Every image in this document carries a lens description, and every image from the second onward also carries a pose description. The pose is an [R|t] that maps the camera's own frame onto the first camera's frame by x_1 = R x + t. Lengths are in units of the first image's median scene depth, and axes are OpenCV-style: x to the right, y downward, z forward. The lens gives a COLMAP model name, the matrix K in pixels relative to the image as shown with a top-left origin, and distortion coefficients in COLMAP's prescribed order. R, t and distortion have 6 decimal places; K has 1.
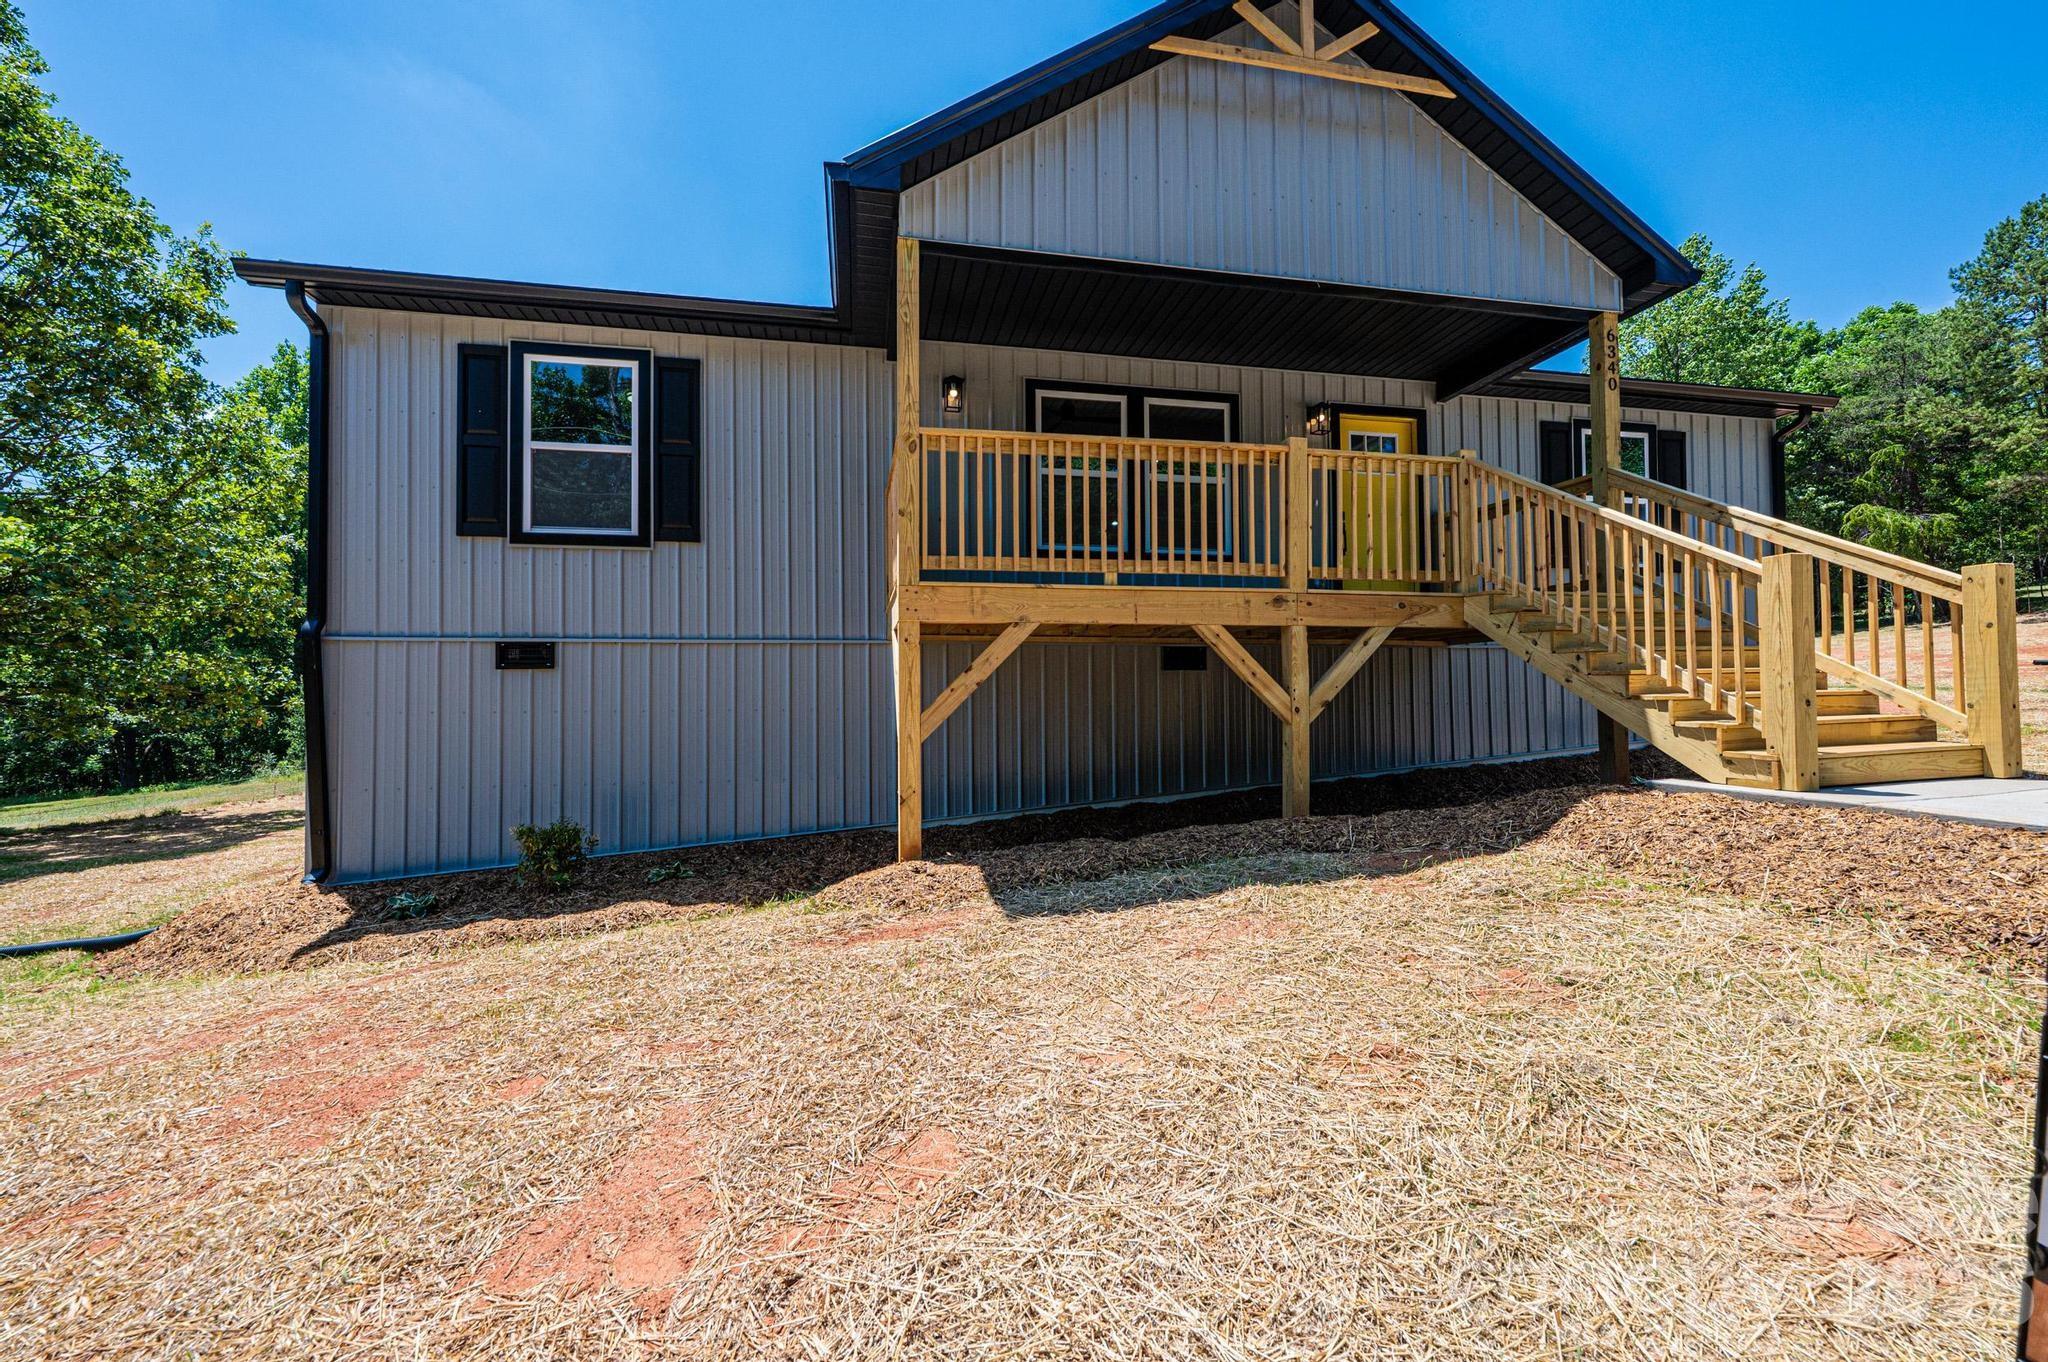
lens RADIAL K [[811.8, 0, 1024.0], [0, 811.8, 681.0], [0, 0, 1]] dist [-0.000494, -0.000288]
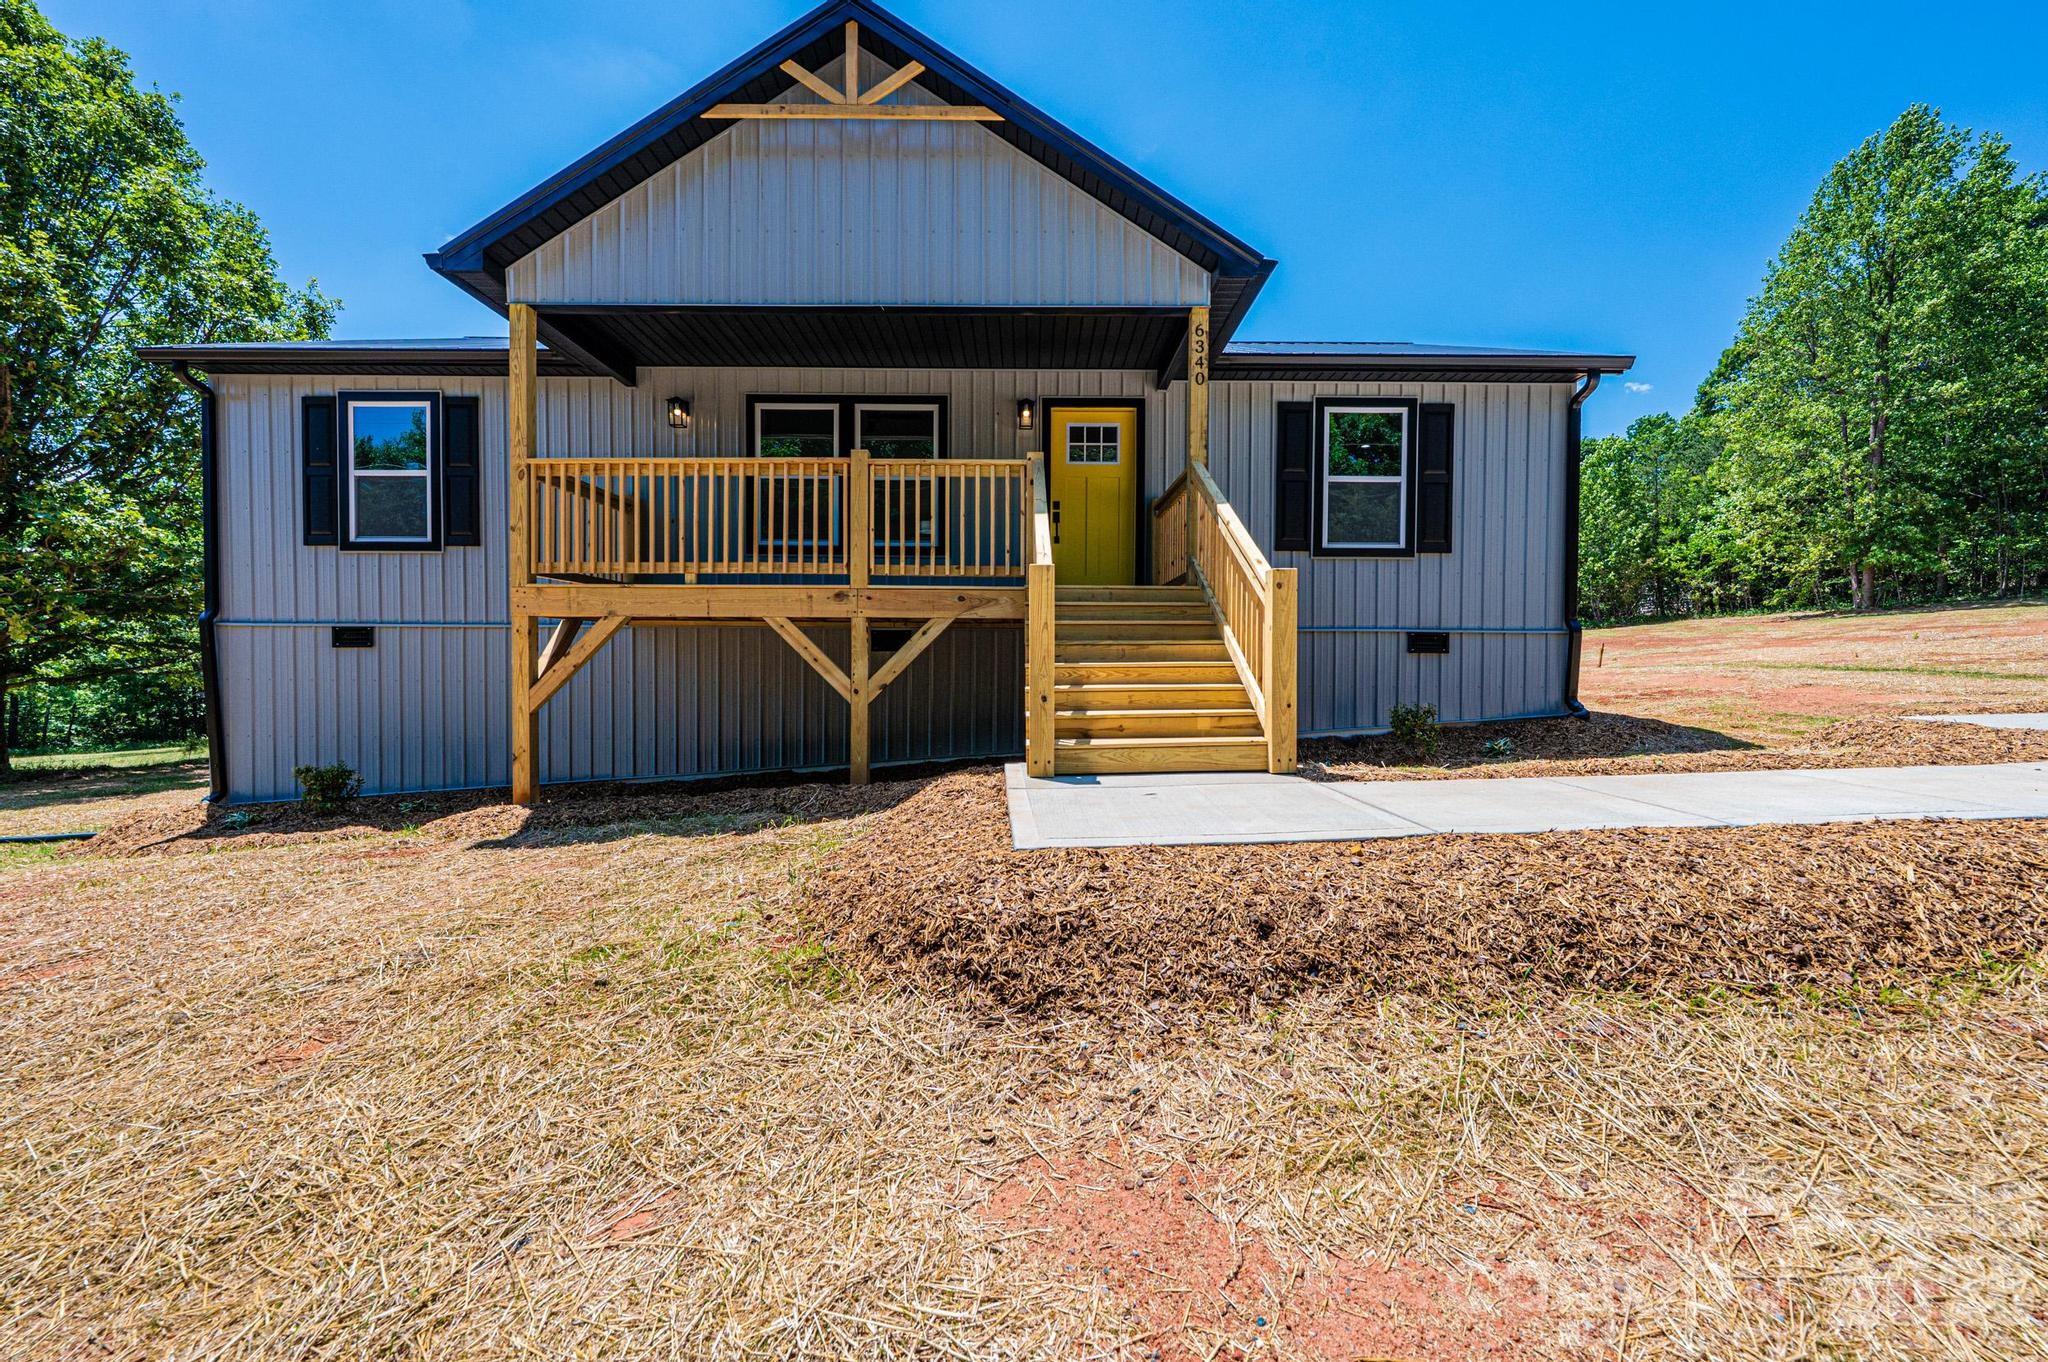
lens RADIAL K [[815.6, 0, 1024.0], [0, 815.6, 681.0], [0, 0, 1]] dist [-0.000620, 0.000093]
pose [[0.979584, 0.017472, -0.200274, 0.768510], [-0.008693, 0.998966, 0.044631, -0.031387], [0.200847, -0.041979, 0.978723, -0.071321]]
